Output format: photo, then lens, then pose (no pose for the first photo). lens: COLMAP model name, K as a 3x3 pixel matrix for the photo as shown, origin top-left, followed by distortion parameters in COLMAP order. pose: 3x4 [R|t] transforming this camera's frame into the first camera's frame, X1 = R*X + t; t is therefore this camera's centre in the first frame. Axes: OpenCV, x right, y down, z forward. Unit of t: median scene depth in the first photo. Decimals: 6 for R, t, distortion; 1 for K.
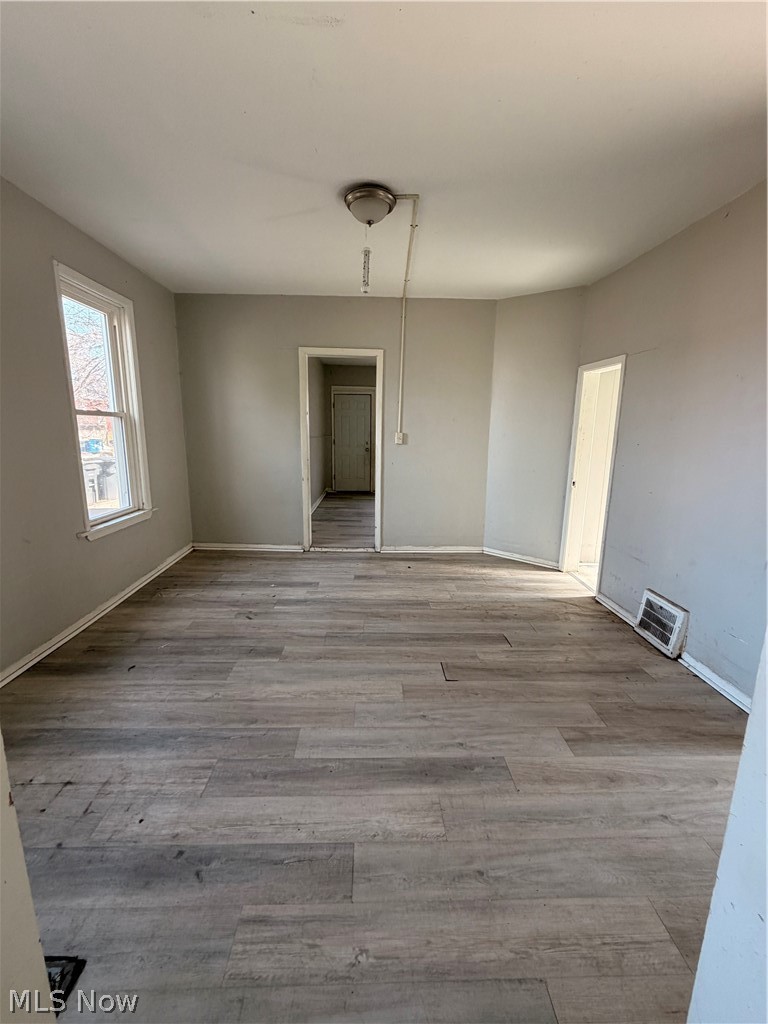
lens RADIAL K [[414.5, 0, 384.0], [0, 414.5, 512.0], [0, 0, 1]] dist [0.001410, 0.000189]
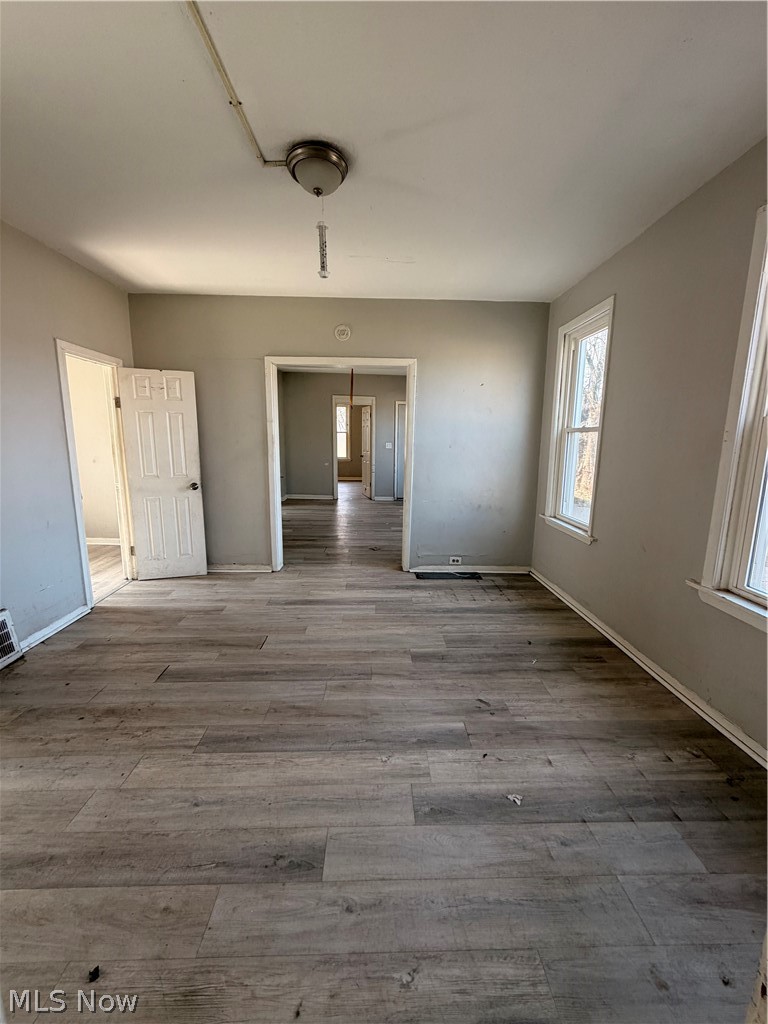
lens RADIAL K [[414.5, 0, 384.0], [0, 414.5, 512.0], [0, 0, 1]] dist [0.001410, 0.000189]
pose [[-0.999564, -0.029456, 0.001912, -0.176080], [-0.026754, 0.931427, 0.362945, -0.370038], [-0.012472, 0.362735, -0.931809, 1.875761]]
